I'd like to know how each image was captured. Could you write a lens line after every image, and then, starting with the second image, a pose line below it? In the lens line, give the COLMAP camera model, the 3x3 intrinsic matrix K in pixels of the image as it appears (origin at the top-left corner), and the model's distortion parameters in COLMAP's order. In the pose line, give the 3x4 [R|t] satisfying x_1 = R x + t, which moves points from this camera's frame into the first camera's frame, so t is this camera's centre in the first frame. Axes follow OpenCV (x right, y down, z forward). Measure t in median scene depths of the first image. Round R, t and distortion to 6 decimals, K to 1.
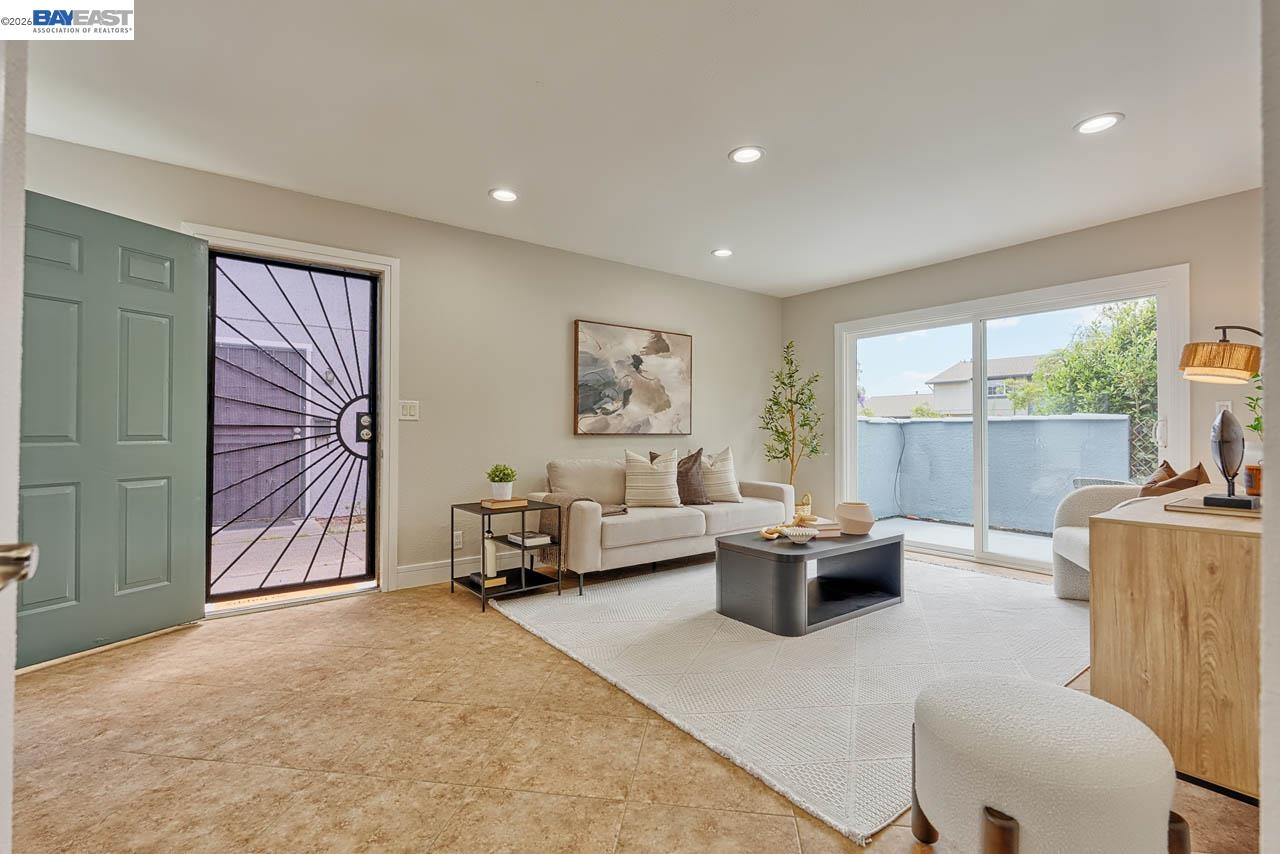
lens RADIAL K [[565.1, 0, 633.2], [0, 565.1, 424.0], [0, 0, 1]] dist [-0.010867, 0.001431]
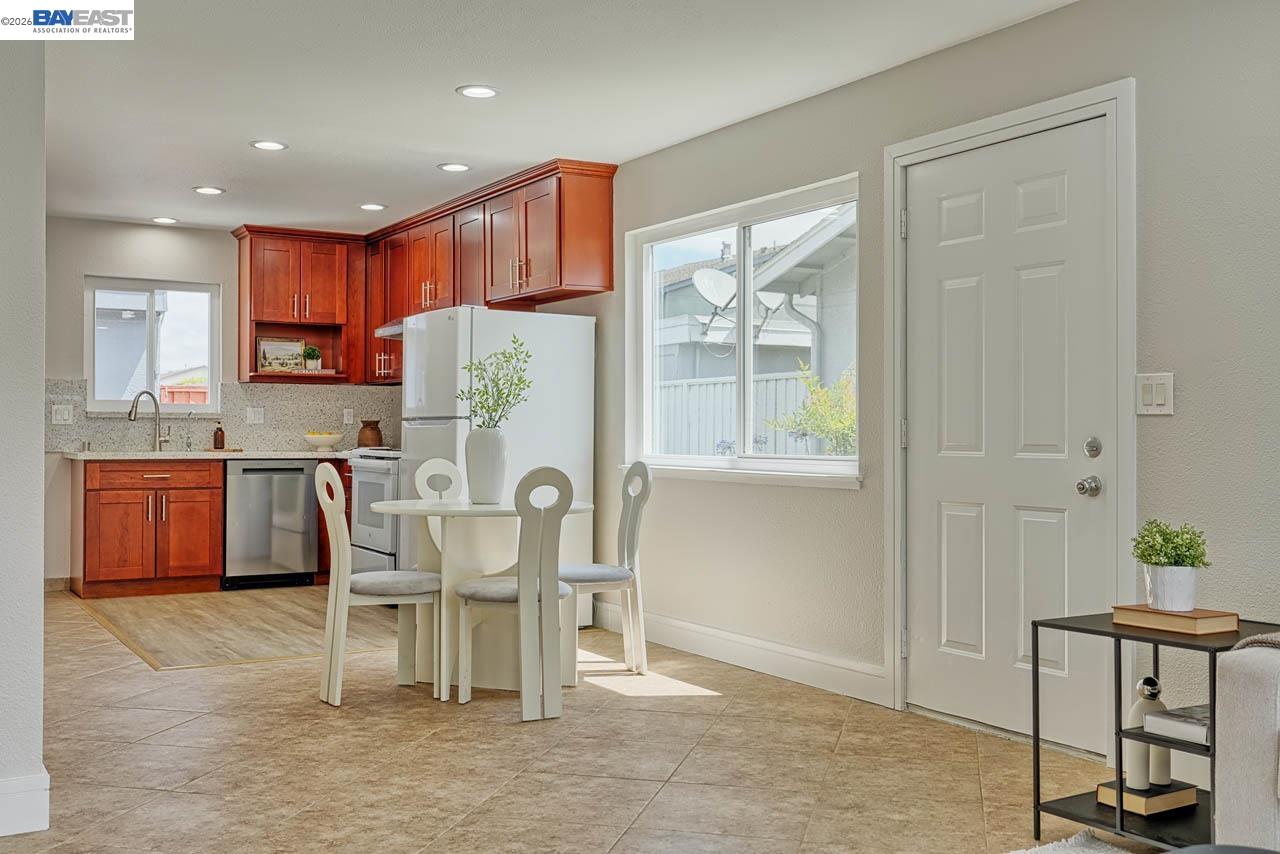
lens RADIAL K [[1244.1, 0, 646.1], [0, 1244.1, 423.3], [0, 0, 1]] dist [0.000384, 0.000000]
pose [[-0.090527, -0.009921, -0.995845, 0.582587], [0.008277, 0.999908, -0.010714, 0.006386], [0.995860, -0.009212, -0.090436, 0.600502]]
